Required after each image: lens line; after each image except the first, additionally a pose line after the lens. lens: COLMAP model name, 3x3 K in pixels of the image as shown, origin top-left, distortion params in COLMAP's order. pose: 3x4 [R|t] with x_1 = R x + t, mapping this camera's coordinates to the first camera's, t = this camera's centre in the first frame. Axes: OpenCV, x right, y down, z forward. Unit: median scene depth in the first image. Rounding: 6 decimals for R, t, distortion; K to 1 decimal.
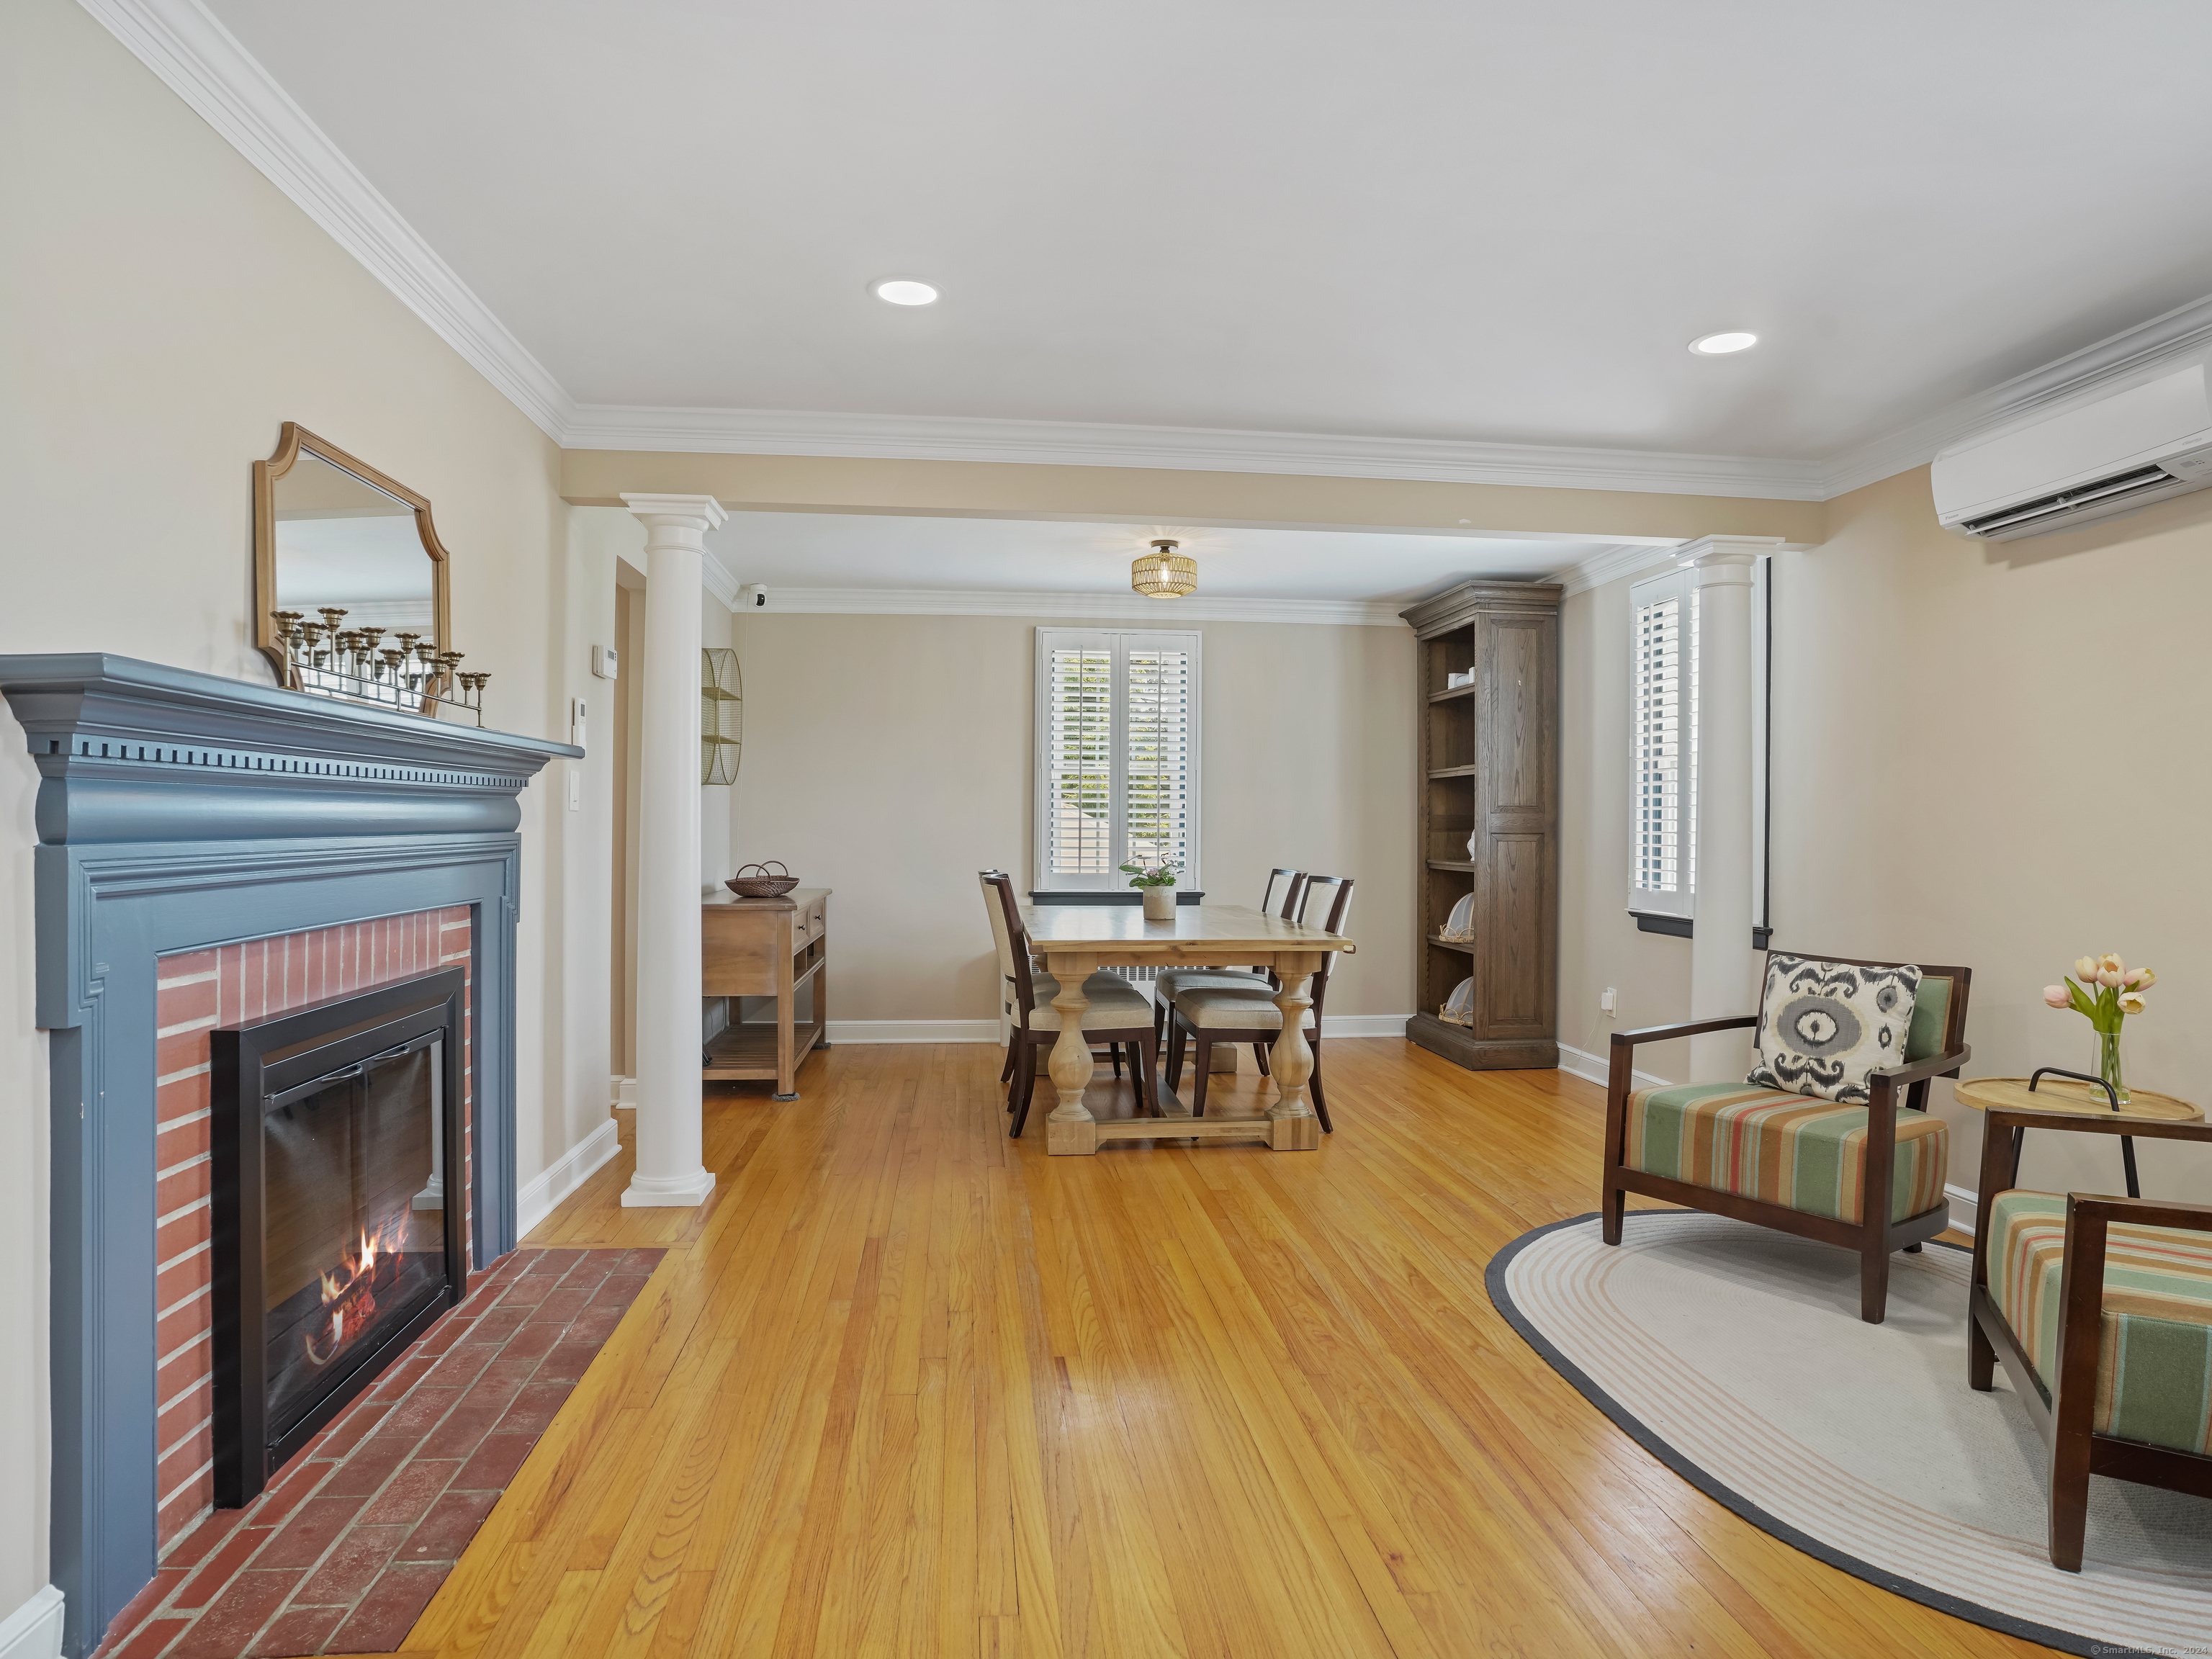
lens RADIAL K [[1223.3, 0, 1106.0], [0, 1223.3, 829.5], [0, 0, 1]] dist [0.000435, 0.000465]
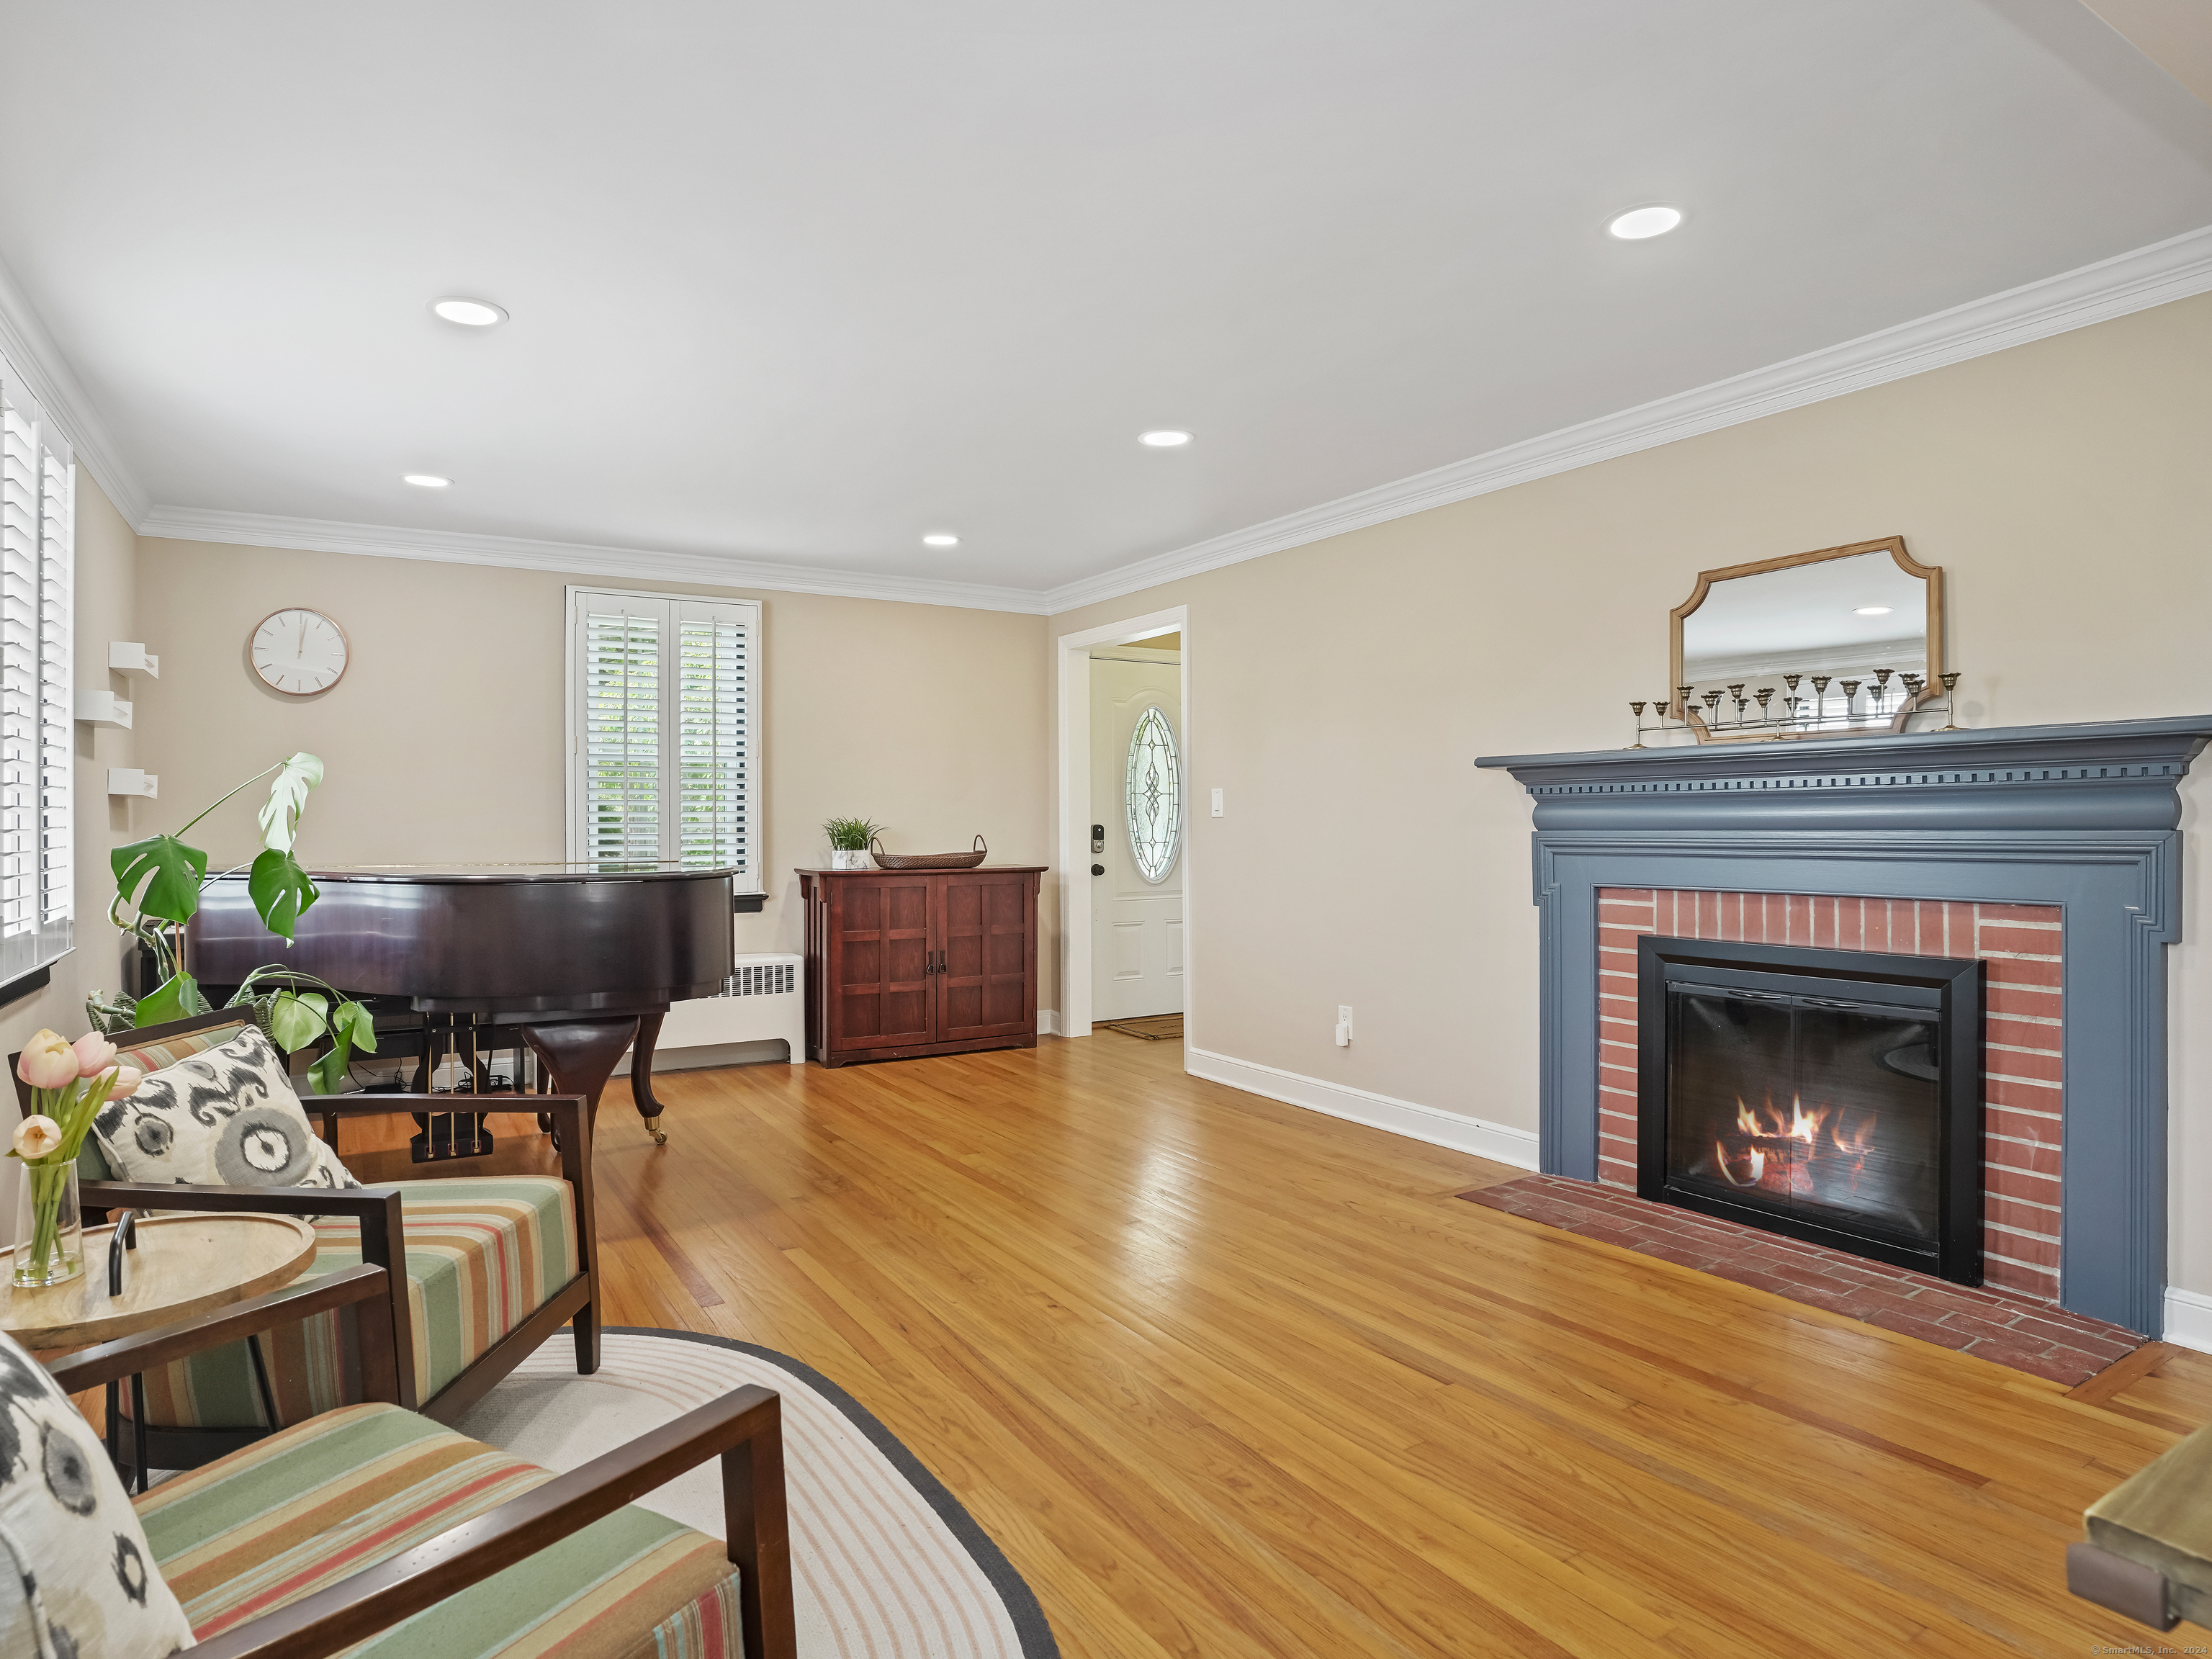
lens RADIAL K [[1165.3, 0, 1106.0], [0, 1165.3, 829.5], [0, 0, 1]] dist [-0.000448, -0.000100]
pose [[-0.889543, 0.001382, -0.456850, 0.653648], [-0.002068, 0.999973, 0.007051, -0.002589], [0.456848, 0.007217, -0.889516, 1.805695]]
